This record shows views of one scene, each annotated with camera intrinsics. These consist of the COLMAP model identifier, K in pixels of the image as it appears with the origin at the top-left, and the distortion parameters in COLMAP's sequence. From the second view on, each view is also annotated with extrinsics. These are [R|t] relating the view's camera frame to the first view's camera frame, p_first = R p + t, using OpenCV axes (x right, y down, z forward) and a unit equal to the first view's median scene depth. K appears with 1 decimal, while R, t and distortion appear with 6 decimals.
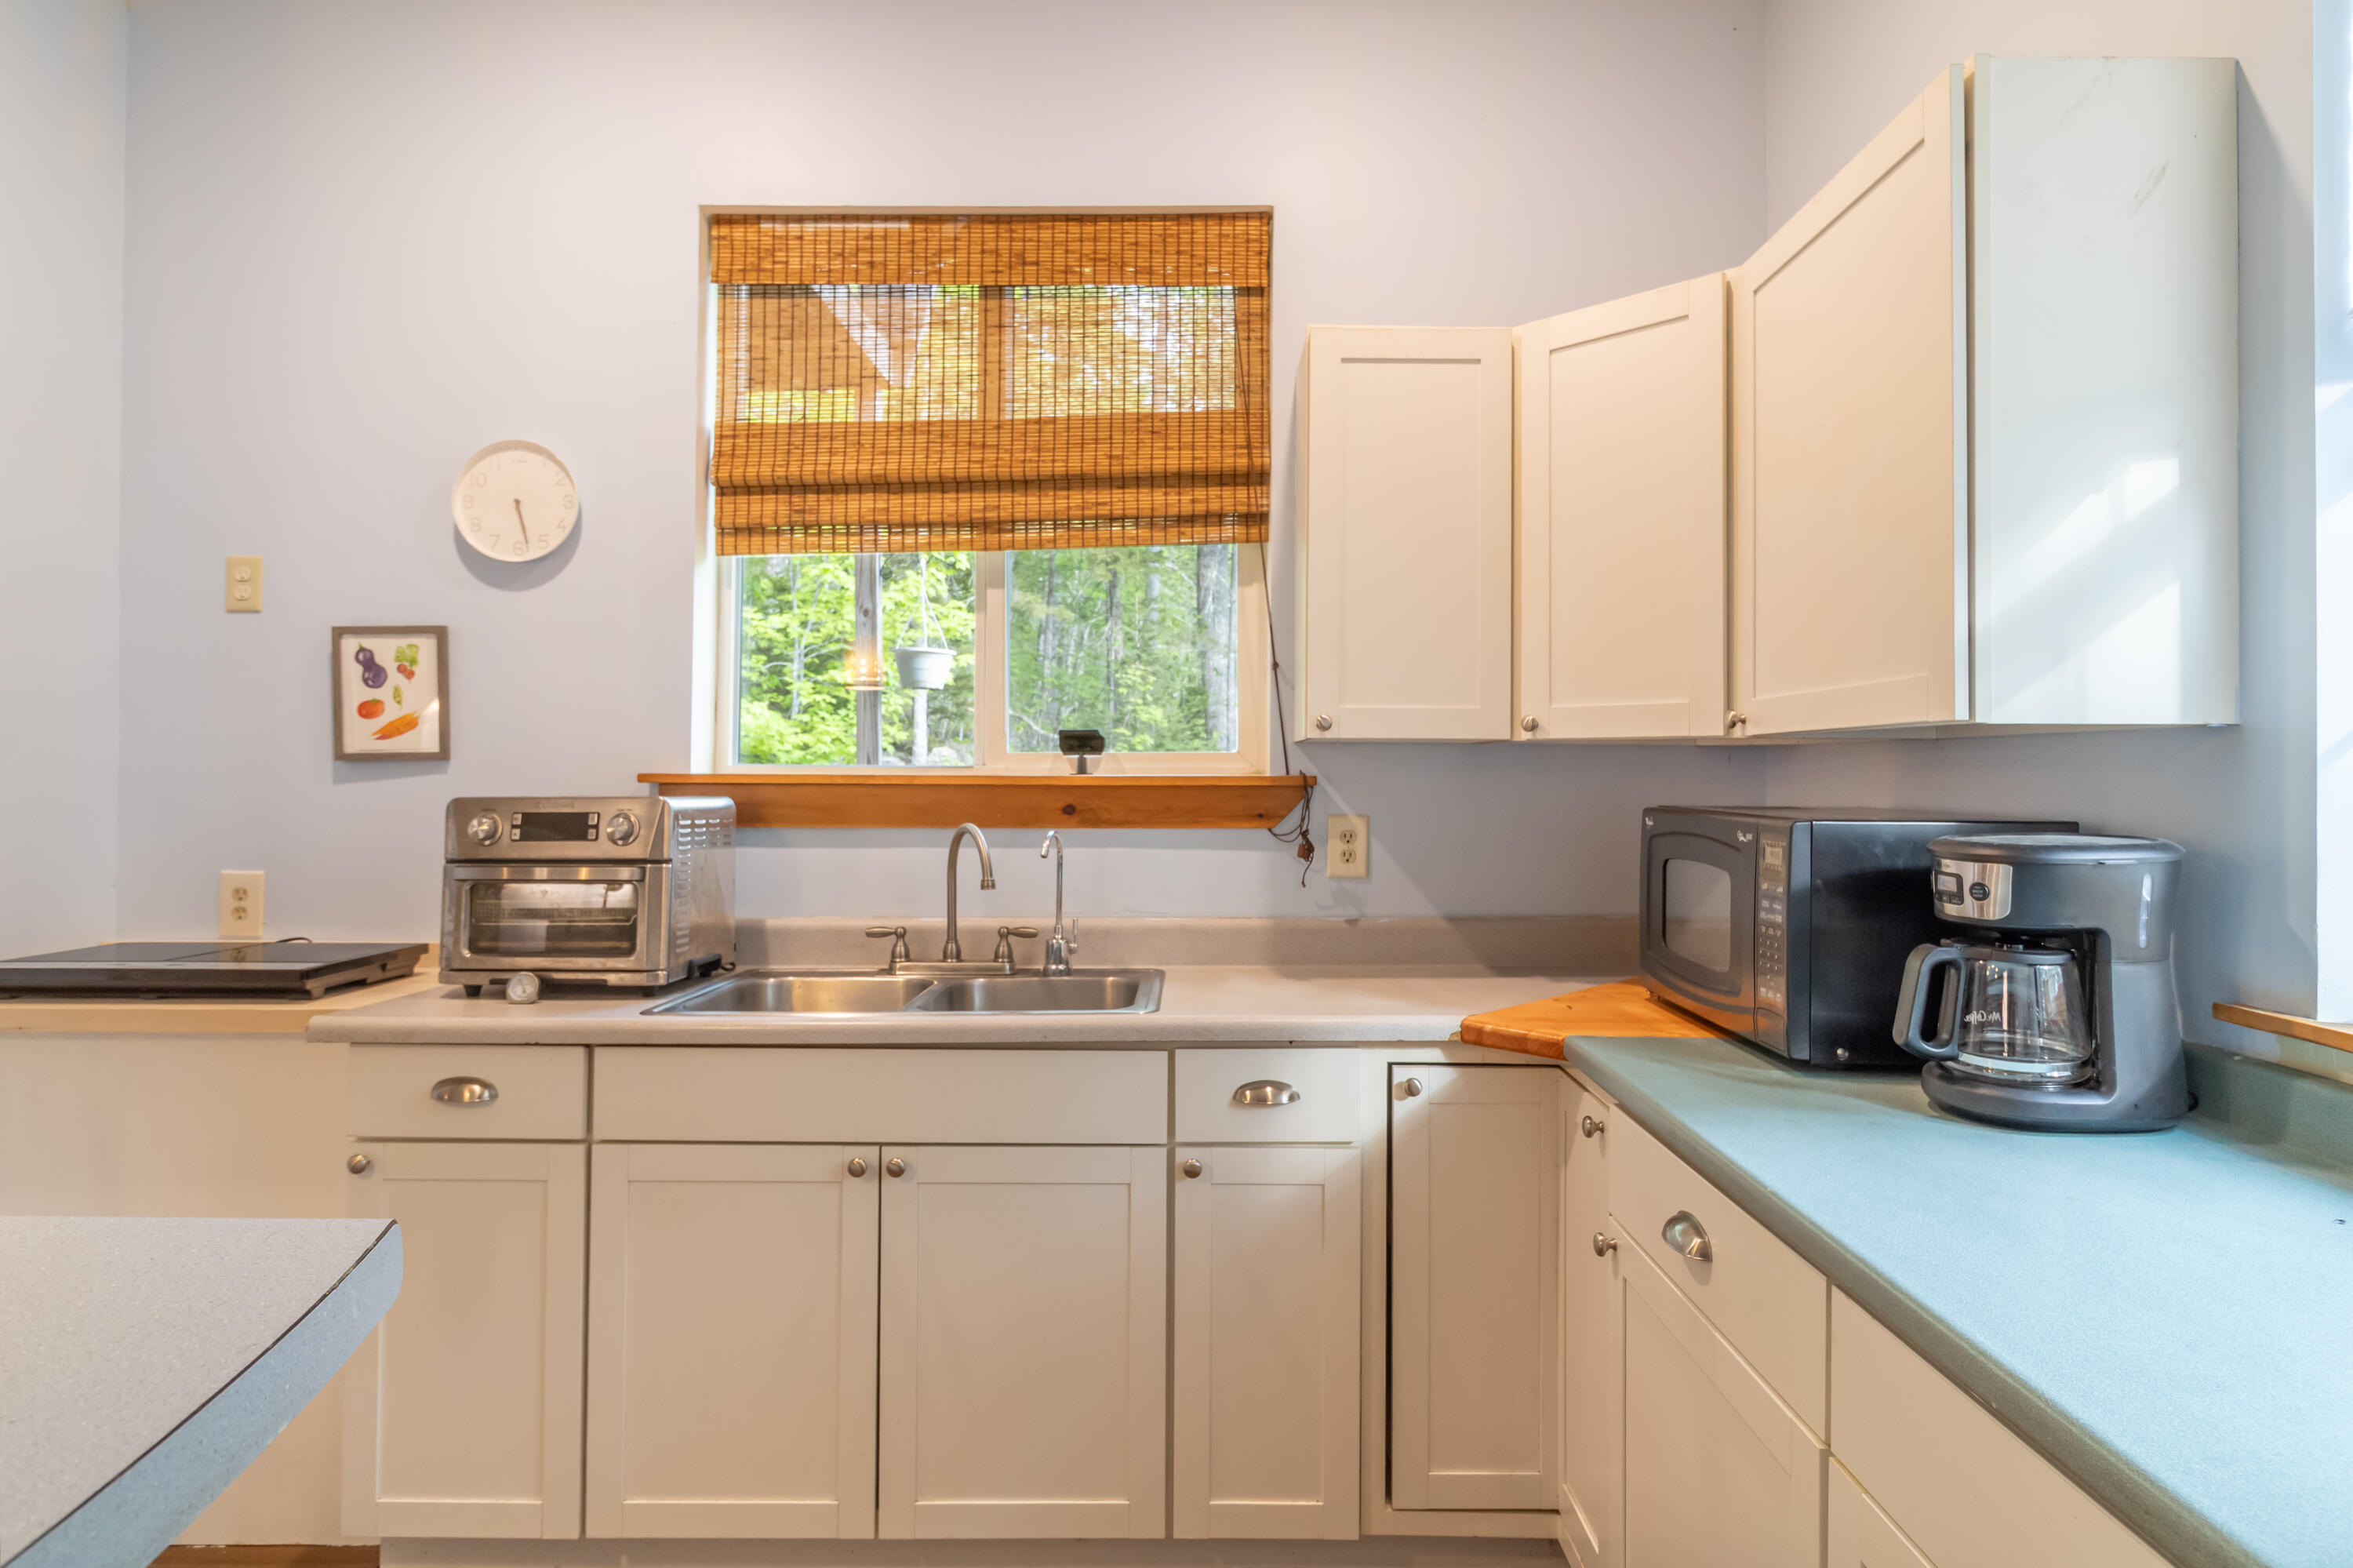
lens RADIAL K [[1276.0, 0, 1211.6], [0, 1276.0, 765.3], [0, 0, 1]] dist [-0.000031, -0.000304]
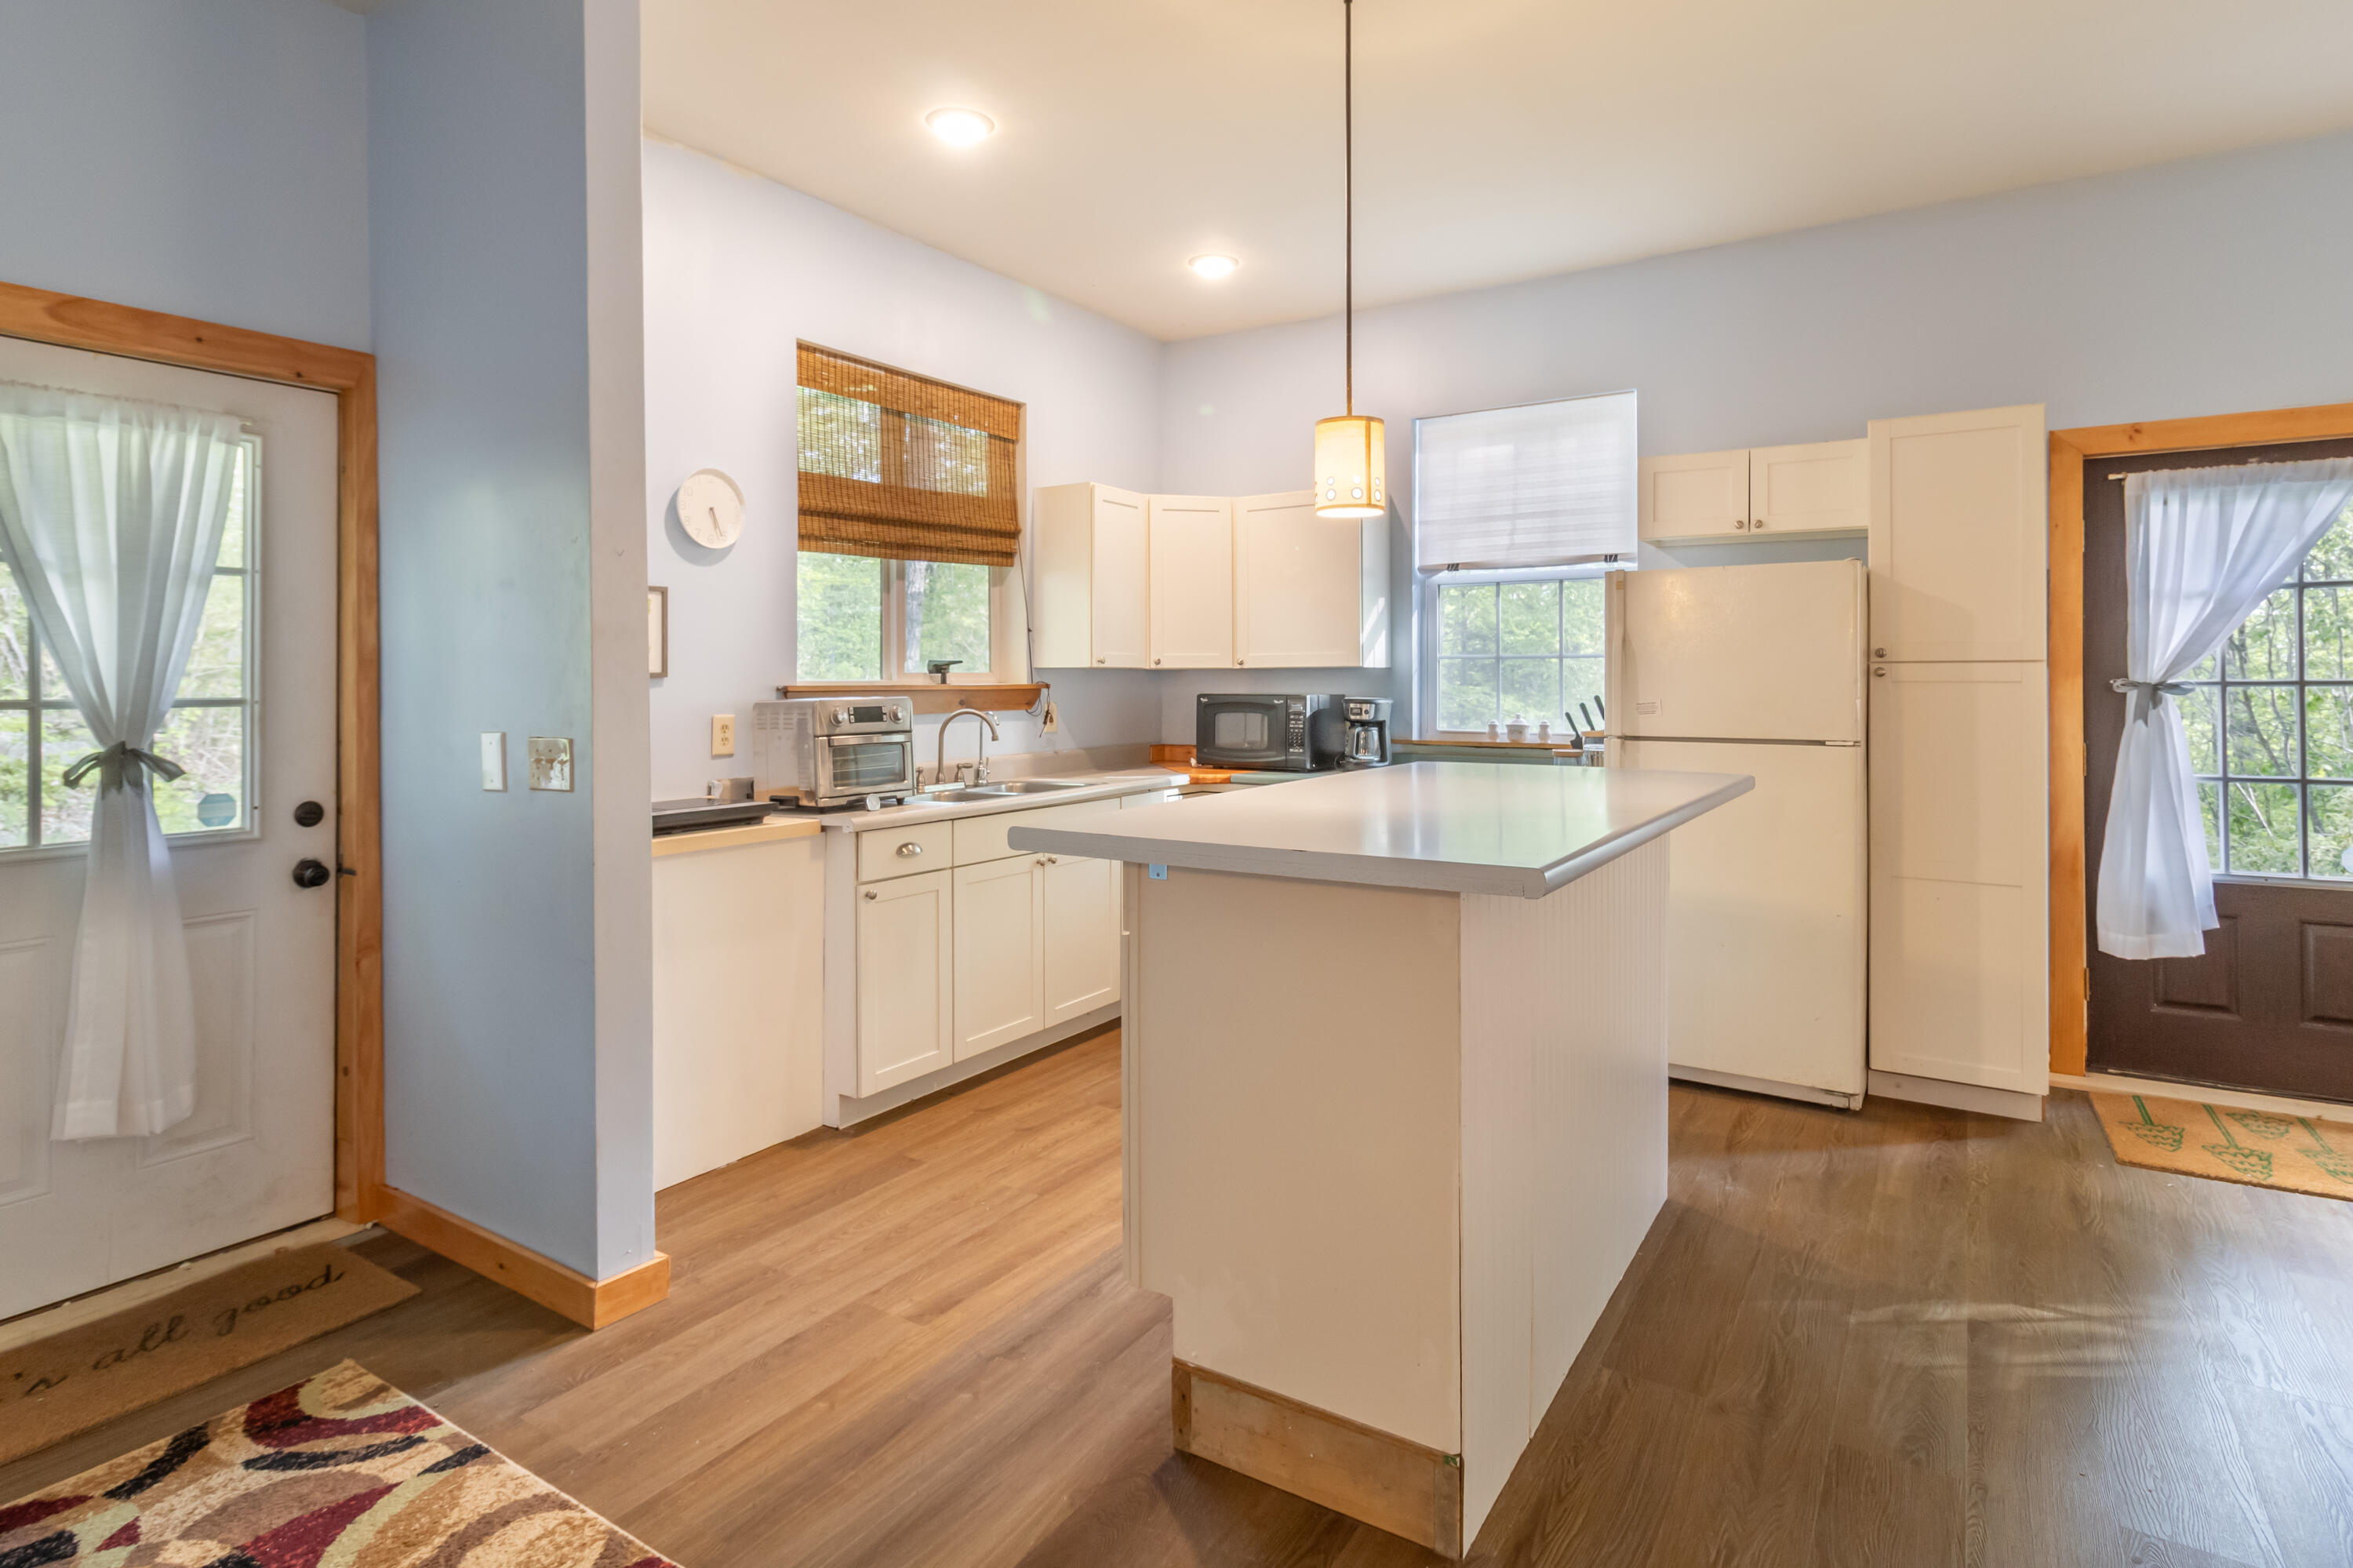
lens RADIAL K [[1185.1, 0, 1174.0], [0, 1185.1, 684.6], [0, 0, 1]] dist [0.019842, 0.000121]
pose [[0.558941, -0.008150, 0.829167, -1.386764], [0.002086, 0.999962, 0.008422, -0.006214], [-0.829205, -0.002978, 0.558937, -0.251704]]
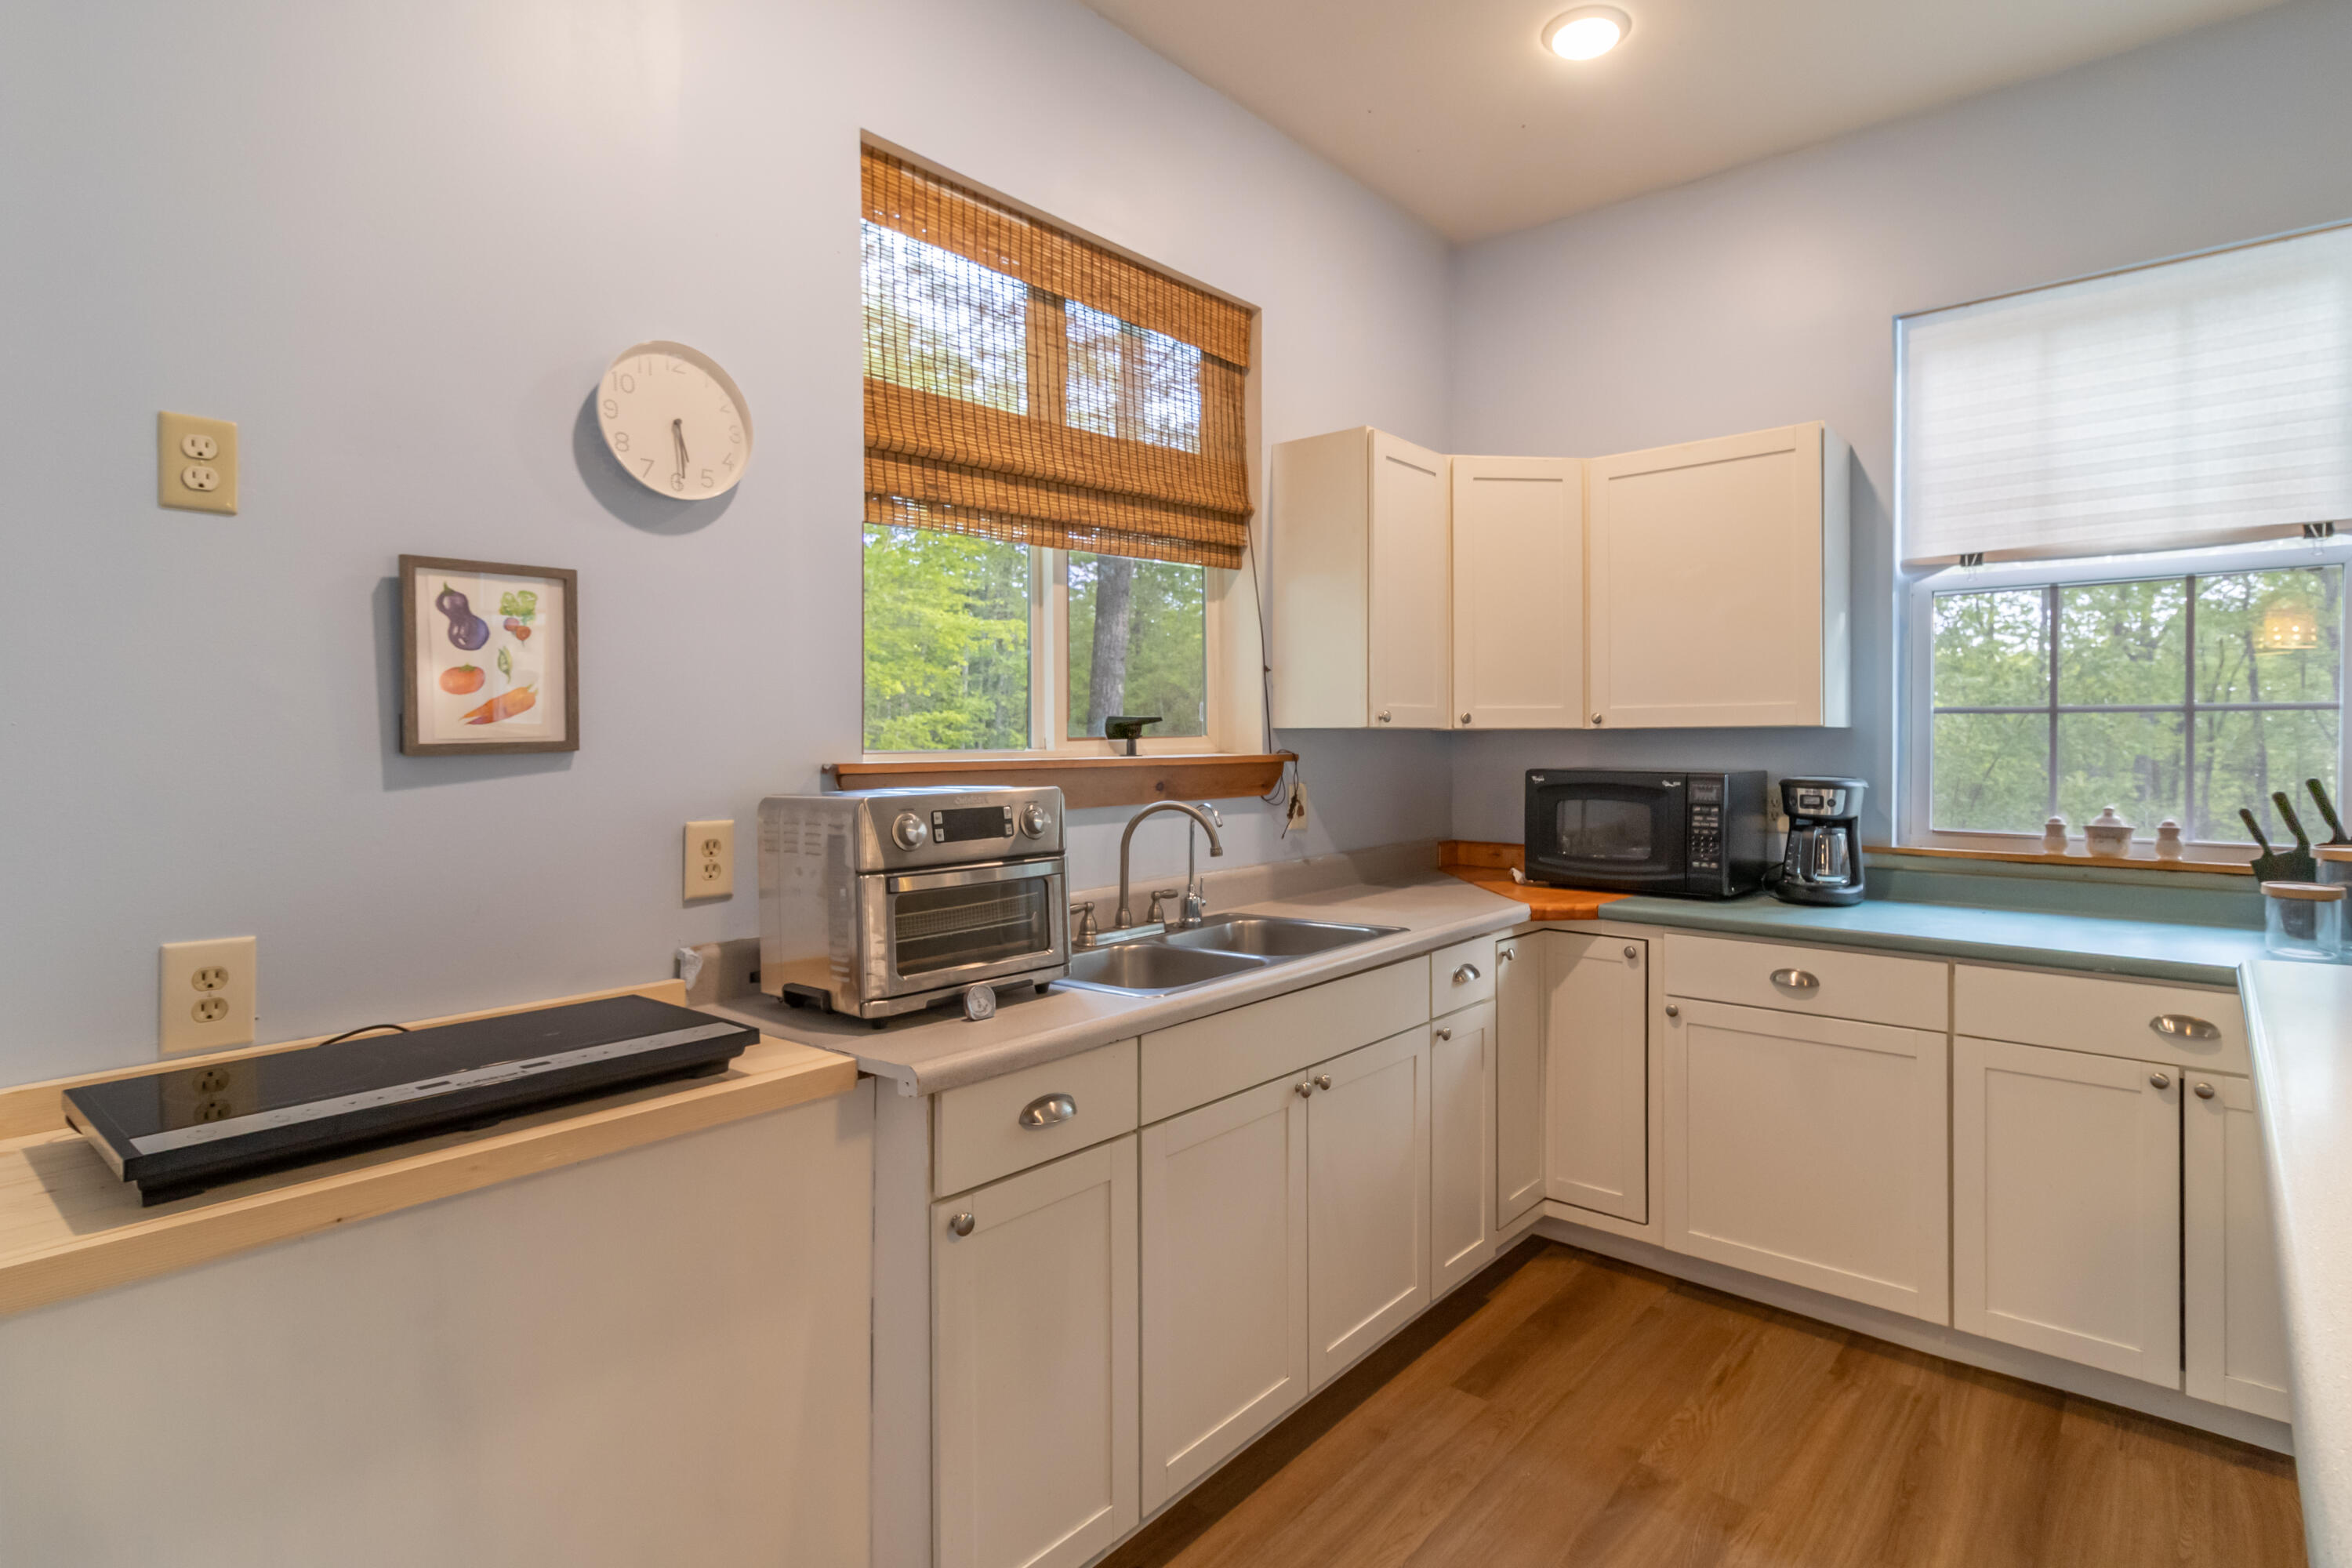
lens RADIAL K [[1144.5, 0, 1251.2], [0, 1144.5, 755.2], [0, 0, 1]] dist [0.002616, -0.000239]
pose [[0.641587, -0.017149, 0.766858, -0.842991], [0.002954, 0.999798, 0.019886, -0.014033], [-0.767044, -0.010493, 0.641508, 0.267048]]
